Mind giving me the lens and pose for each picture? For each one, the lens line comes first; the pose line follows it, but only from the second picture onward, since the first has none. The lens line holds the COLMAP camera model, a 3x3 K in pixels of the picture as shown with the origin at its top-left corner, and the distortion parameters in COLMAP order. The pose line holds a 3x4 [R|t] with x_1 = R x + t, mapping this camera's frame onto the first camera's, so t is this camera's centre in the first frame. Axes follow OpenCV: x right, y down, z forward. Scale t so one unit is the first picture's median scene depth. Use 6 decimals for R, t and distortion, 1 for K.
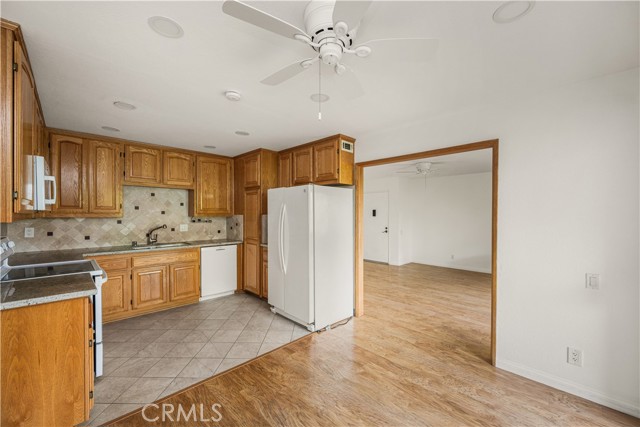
lens RADIAL K [[253.9, 0, 320.1], [0, 253.9, 216.9], [0, 0, 1]] dist [-0.000577, -0.000427]
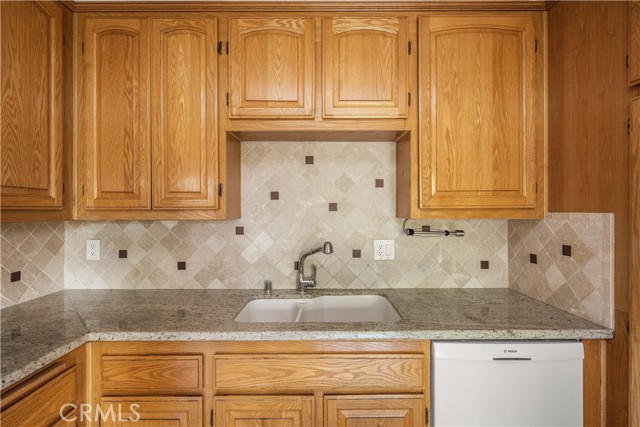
lens RADIAL K [[295.6, 0, 319.1], [0, 295.6, 214.9], [0, 0, 1]] dist [0.005309, 0.000707]
pose [[0.708467, 0.004866, -0.705727, -0.361622], [-0.002725, 0.999988, 0.004159, -0.007861], [0.705739, -0.001023, 0.708472, 0.750224]]
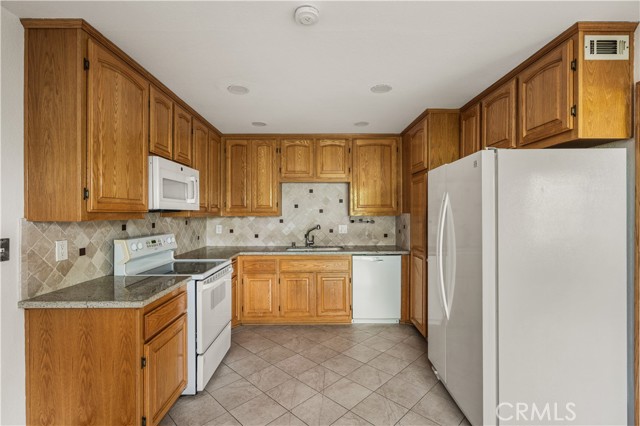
lens RADIAL K [[295.6, 0, 322.6], [0, 295.6, 215.5], [0, 0, 1]] dist [0.005309, 0.000707]
pose [[0.721163, 0.001295, -0.692764, 0.100277], [-0.002768, 0.999996, -0.001012, -0.000535], [0.692760, 0.002648, 0.721163, 0.297912]]
